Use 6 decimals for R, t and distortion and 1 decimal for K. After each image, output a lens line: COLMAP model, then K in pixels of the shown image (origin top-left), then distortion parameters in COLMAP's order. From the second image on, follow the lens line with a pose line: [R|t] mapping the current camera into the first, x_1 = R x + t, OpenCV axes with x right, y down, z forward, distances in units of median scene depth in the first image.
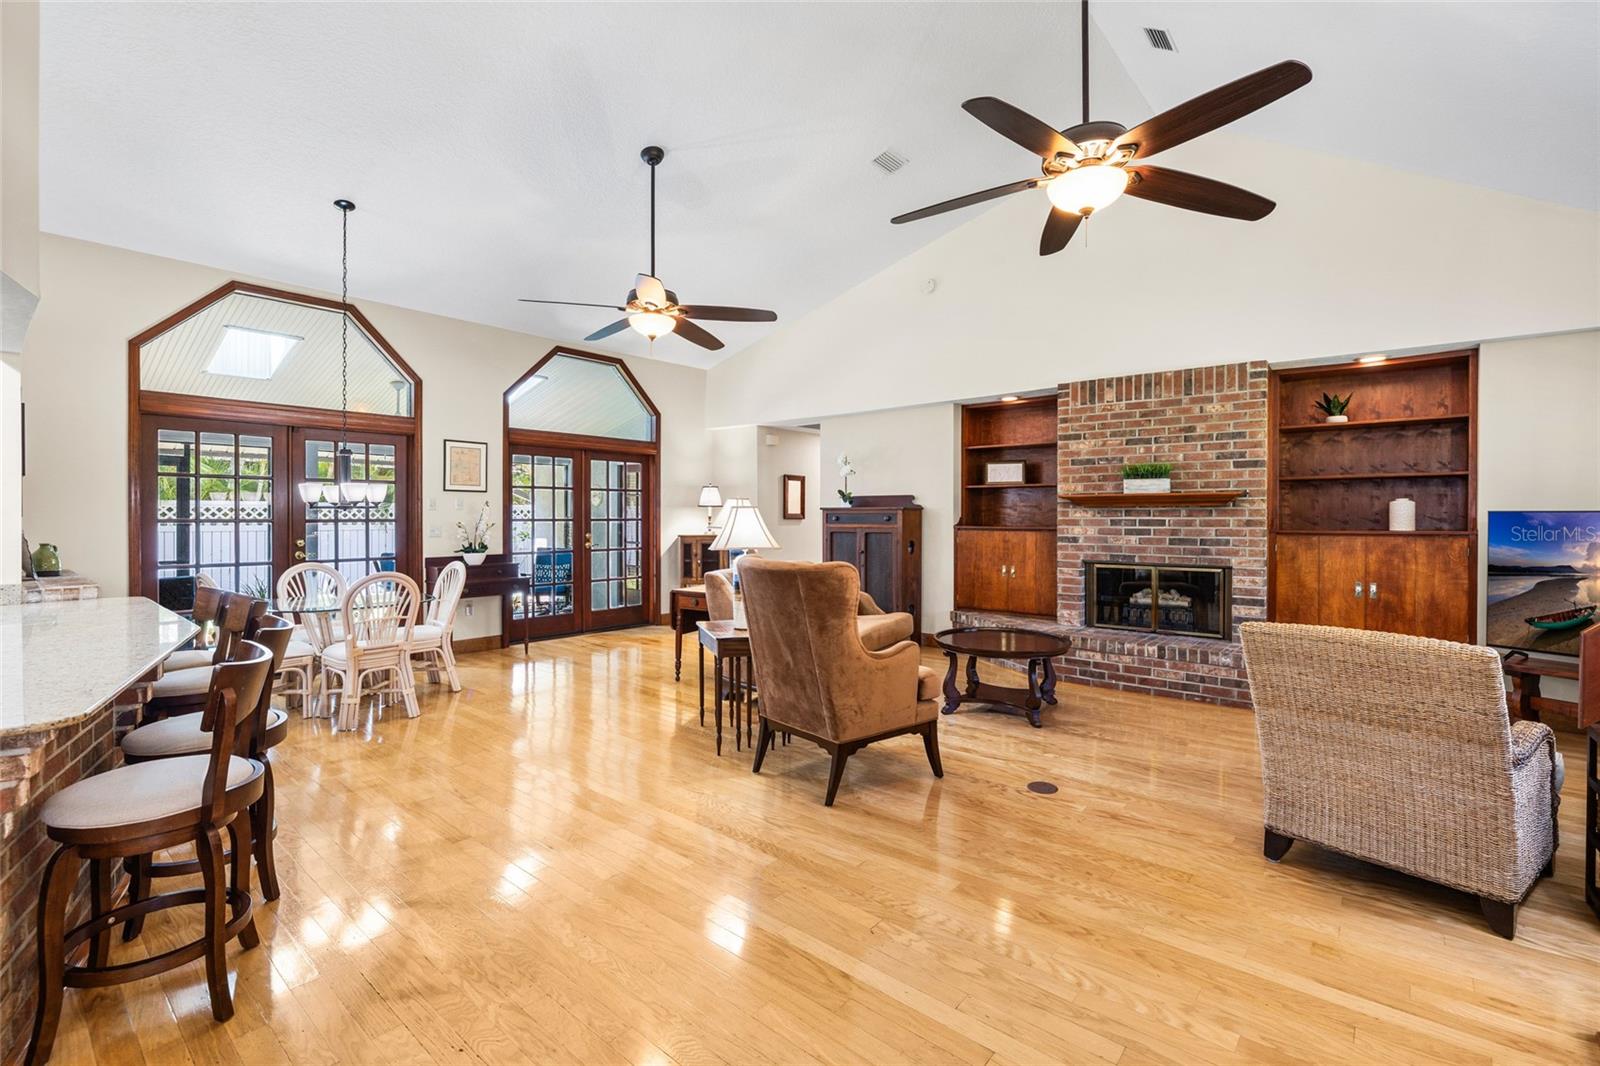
lens RADIAL K [[710.0, 0, 801.4], [0, 710.0, 517.5], [0, 0, 1]] dist [-0.012120, -0.000011]
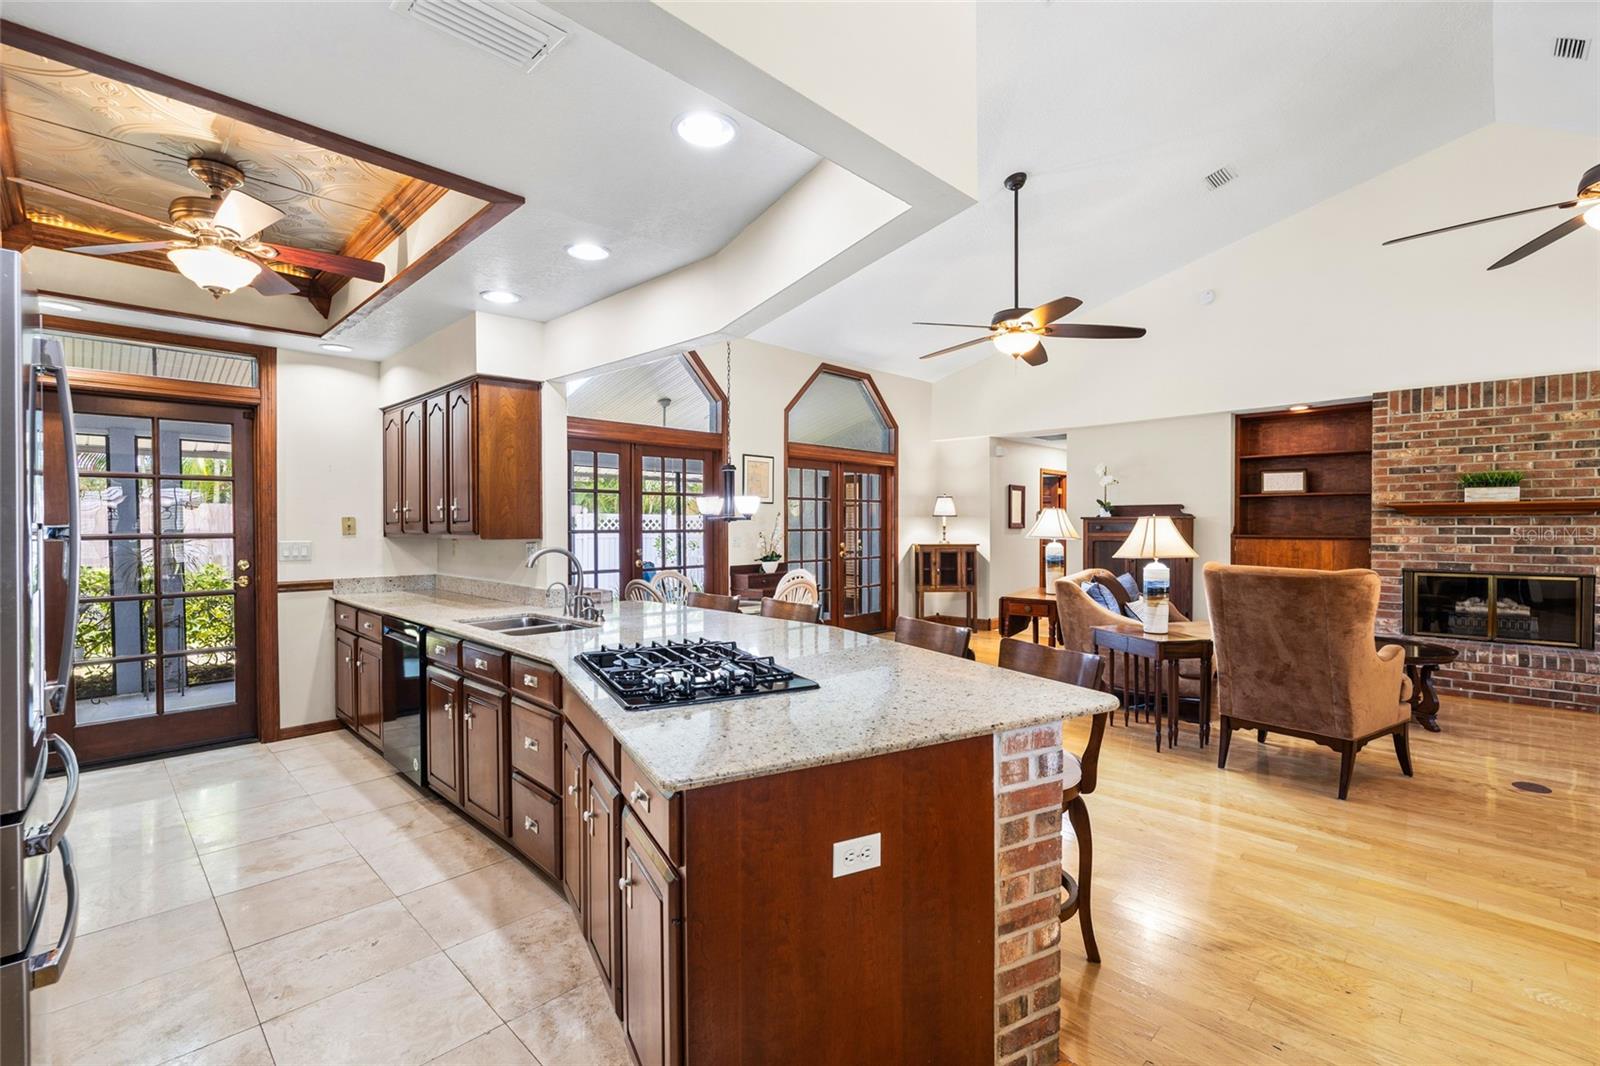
lens RADIAL K [[710.7, 0, 803.2], [0, 710.7, 531.6], [0, 0, 1]] dist [-0.007610, 0.000381]
pose [[0.997308, -0.002466, -0.073289, -0.393879], [0.002973, 0.999972, 0.006810, -0.001556], [0.073270, -0.007009, 0.997287, -0.062612]]
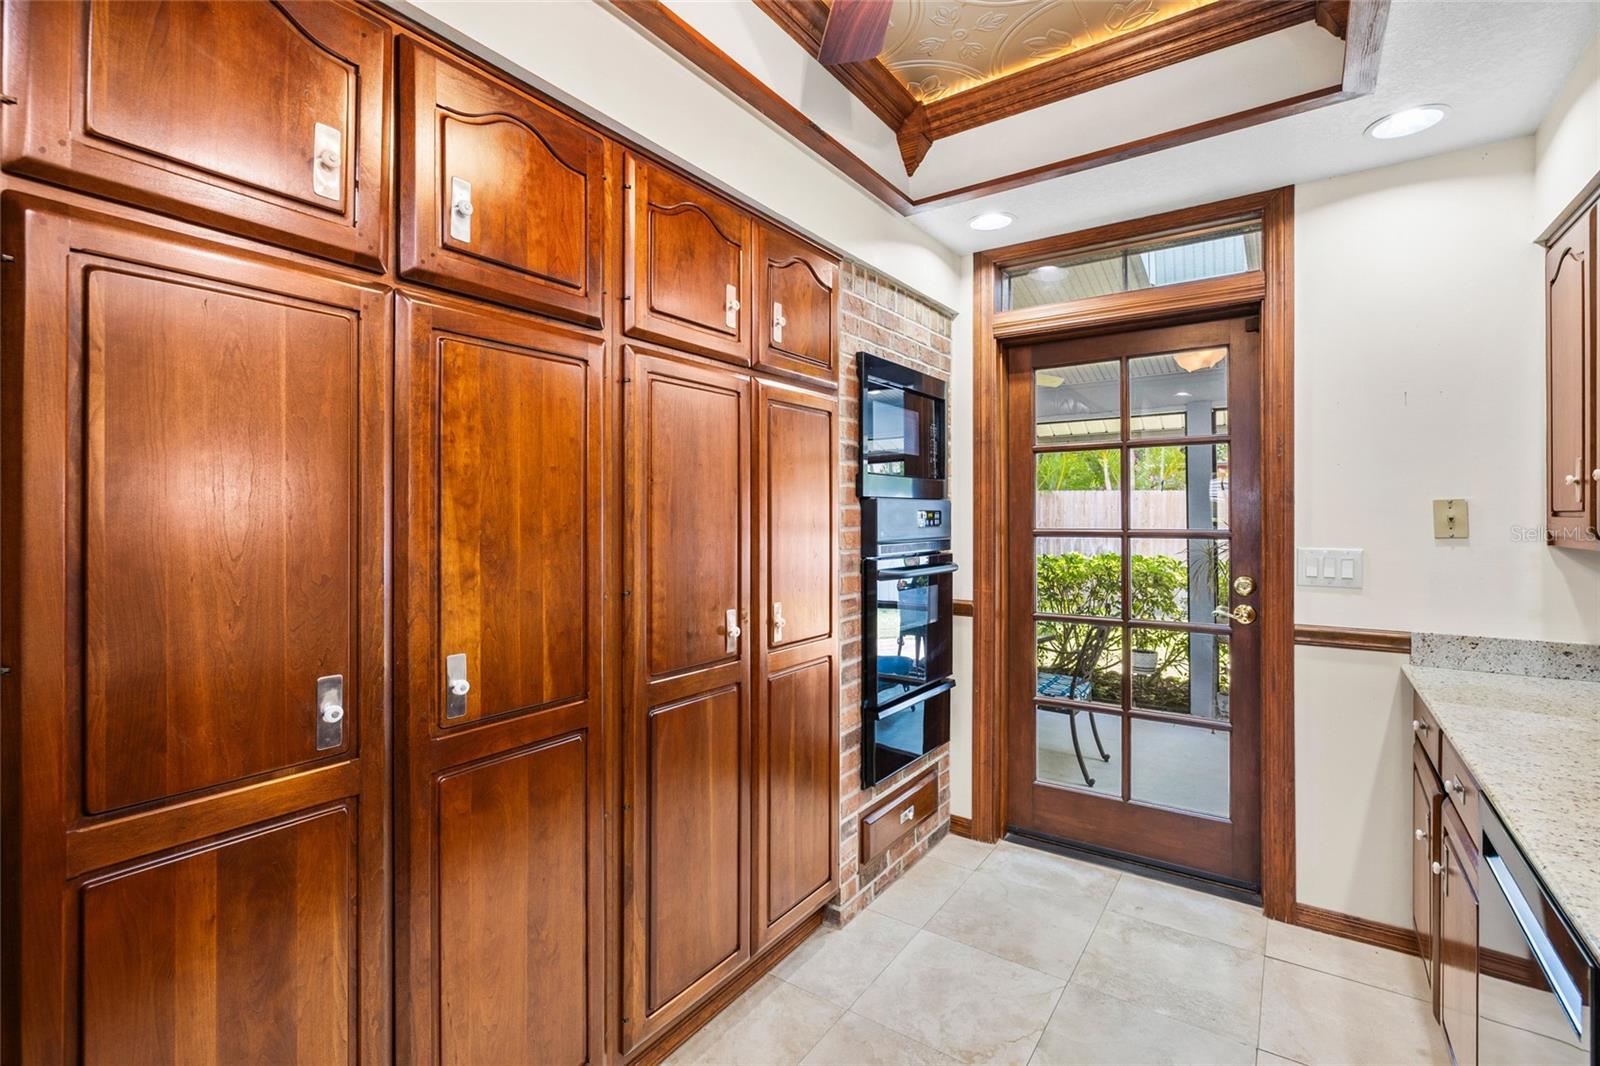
lens RADIAL K [[715.6, 0, 802.0], [0, 715.6, 513.1], [0, 0, 1]] dist [-0.007947, 0.000013]
pose [[0.089339, -0.004575, -0.995991, -0.631330], [-0.000571, 0.999989, -0.004645, -0.005203], [0.996001, 0.000984, 0.089336, 0.334994]]
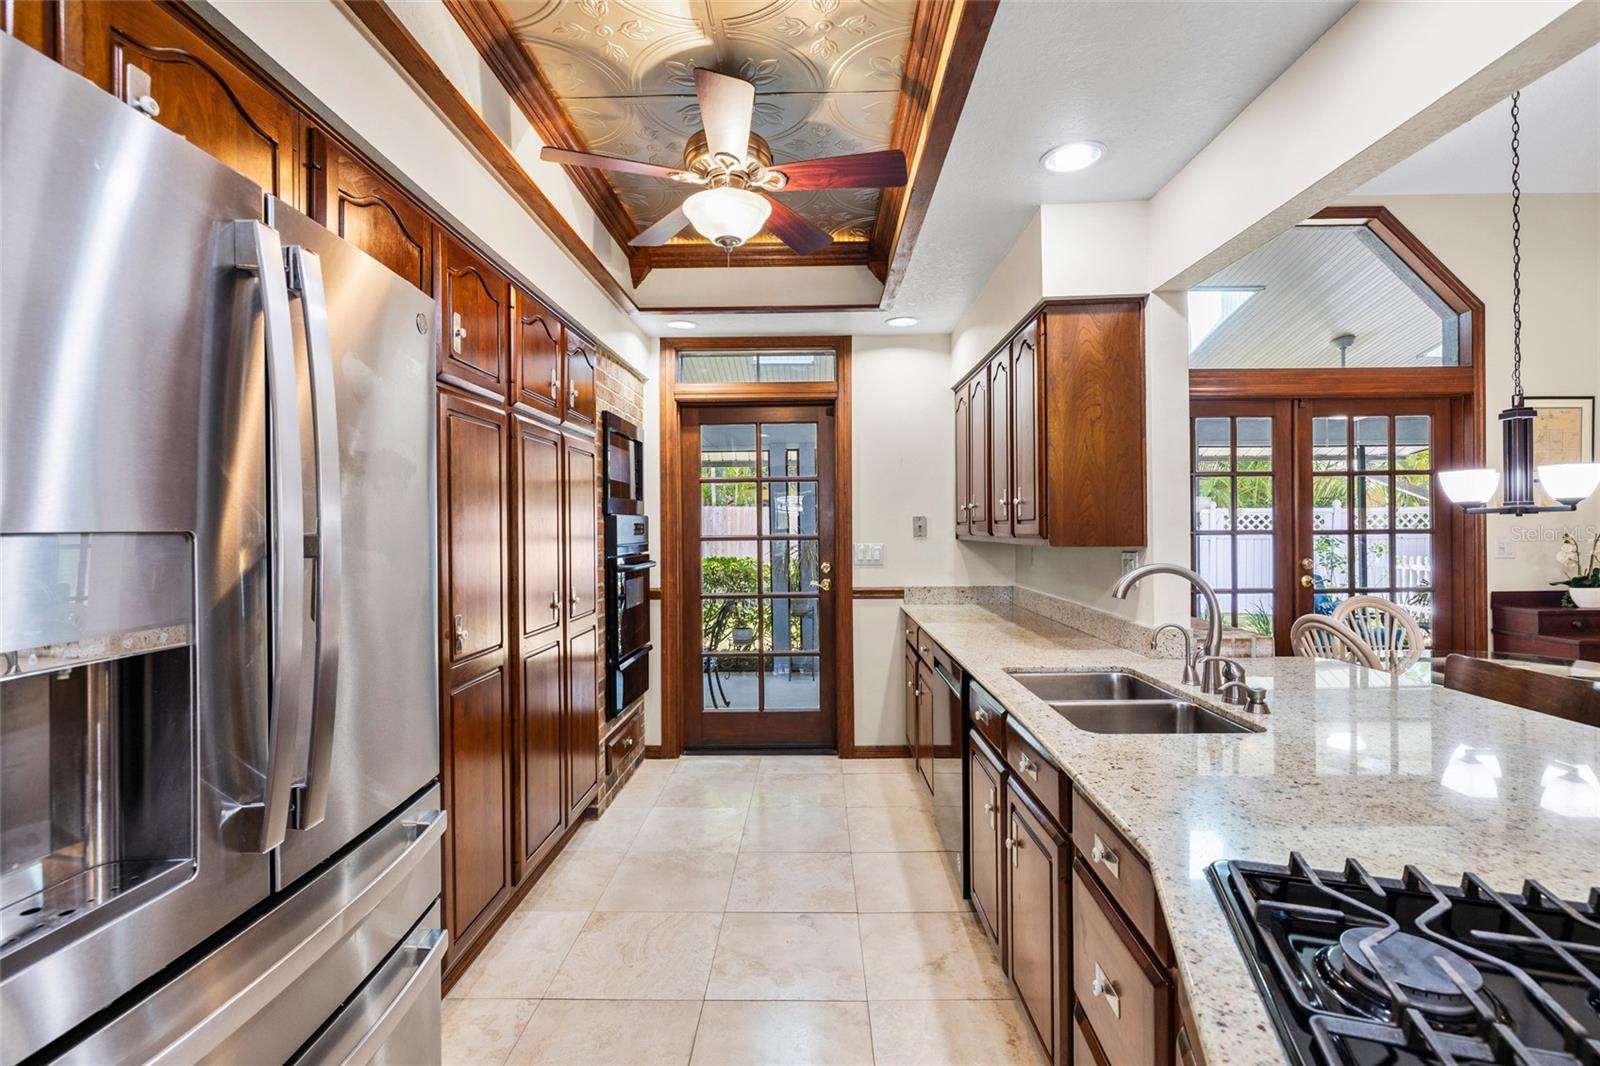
lens RADIAL K [[710.7, 0, 803.2], [0, 710.7, 531.6], [0, 0, 1]] dist [-0.007610, 0.000381]
pose [[0.627614, -0.001427, -0.778523, -0.490510], [0.007911, 0.999958, 0.004544, -0.003200], [0.778485, -0.009011, 0.627599, 0.168893]]
